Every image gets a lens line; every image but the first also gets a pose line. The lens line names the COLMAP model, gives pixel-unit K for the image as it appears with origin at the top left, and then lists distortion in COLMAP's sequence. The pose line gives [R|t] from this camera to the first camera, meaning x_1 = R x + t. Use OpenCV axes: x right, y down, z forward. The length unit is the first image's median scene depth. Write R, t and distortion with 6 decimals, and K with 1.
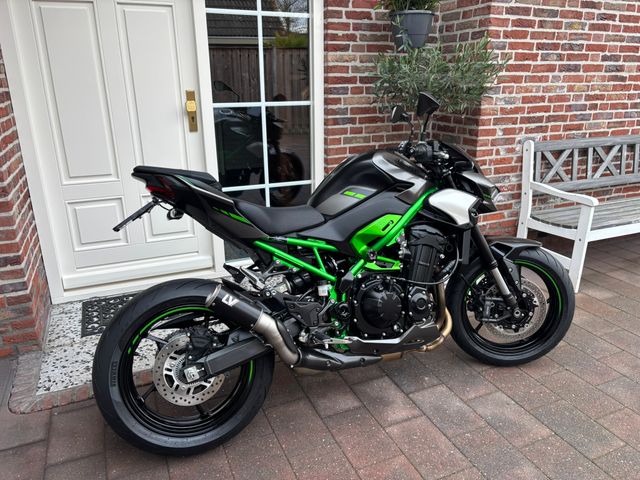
lens RADIAL K [[480.7, 0, 320.0], [0, 480.7, 240.0], [0, 0, 1]] dist [0.026102, -0.047386]
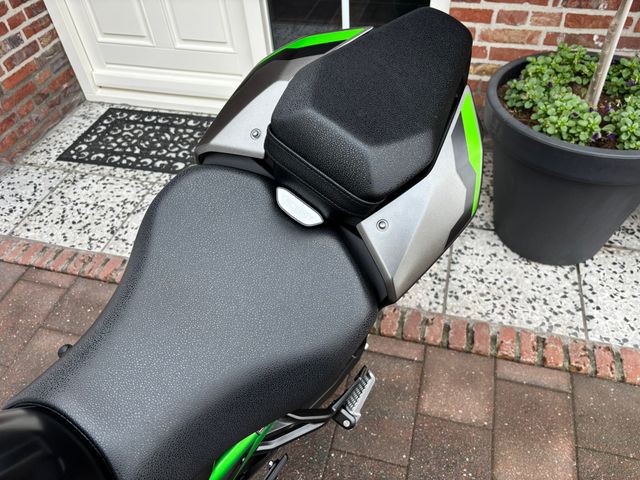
lens RADIAL K [[494.8, 0, 325.5], [0, 494.8, 235.7], [0, 0, 1]] dist [-0.005757, -0.003430]
pose [[0.780263, 0.418958, -0.464396, 0.266064], [-0.154866, 0.848791, 0.505540, -0.158073], [0.605975, -0.322535, 0.727162, 0.491753]]
